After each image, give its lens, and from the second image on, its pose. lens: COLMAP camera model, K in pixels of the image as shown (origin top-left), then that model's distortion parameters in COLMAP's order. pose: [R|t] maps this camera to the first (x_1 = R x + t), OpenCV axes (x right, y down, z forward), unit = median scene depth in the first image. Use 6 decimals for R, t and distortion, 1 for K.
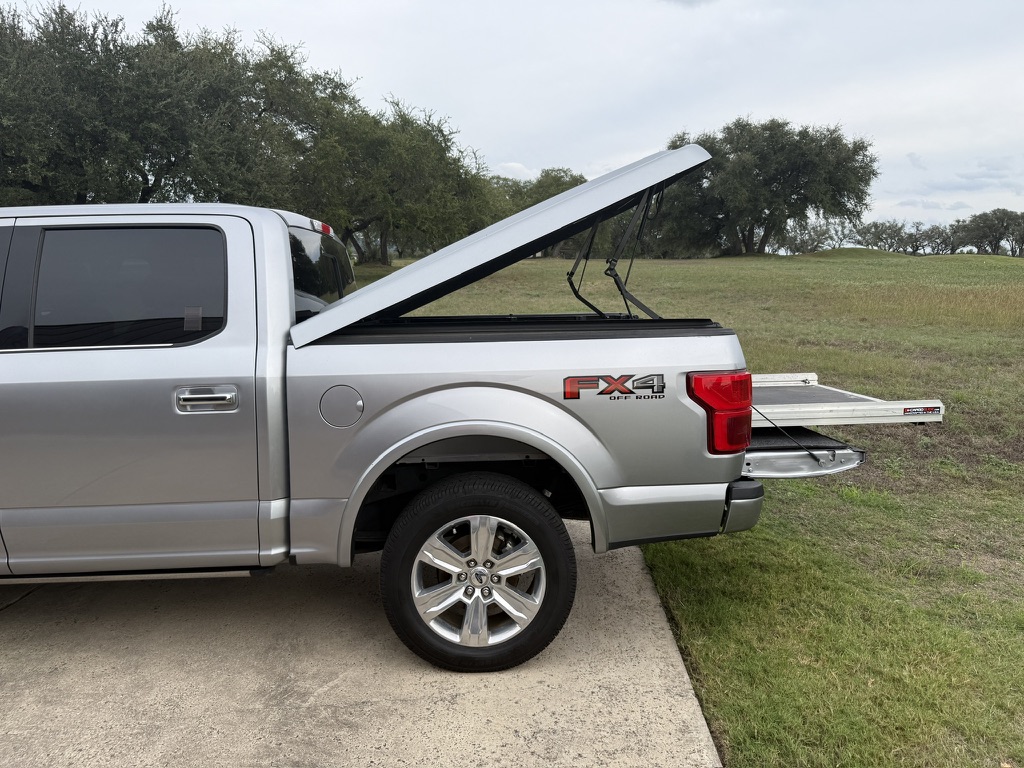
lens RADIAL K [[722.6, 0, 512.0], [0, 722.6, 384.0], [0, 0, 1]] dist [-0.005613, -0.002672]
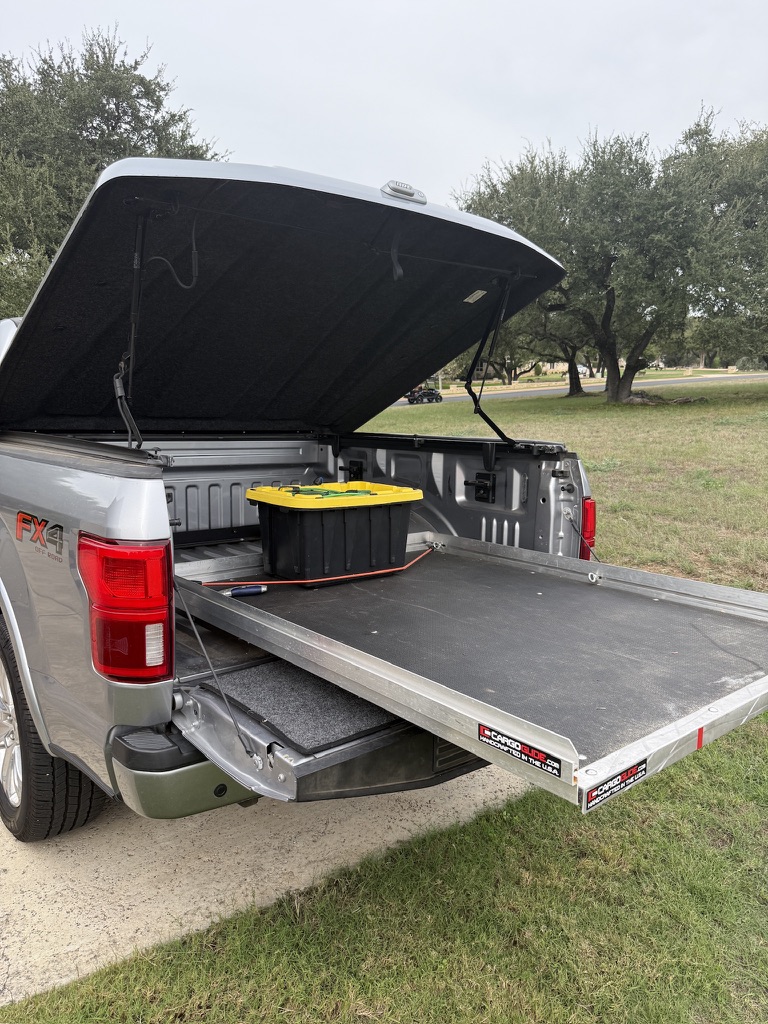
lens RADIAL K [[722.6, 0, 384.0], [0, 722.6, 512.0], [0, 0, 1]] dist [-0.005613, -0.002672]
pose [[0.579596, 0.139504, -0.802874, 0.136759], [-0.124353, 0.988840, 0.082046, -0.017581], [0.805360, 0.052286, 0.590476, 0.126890]]
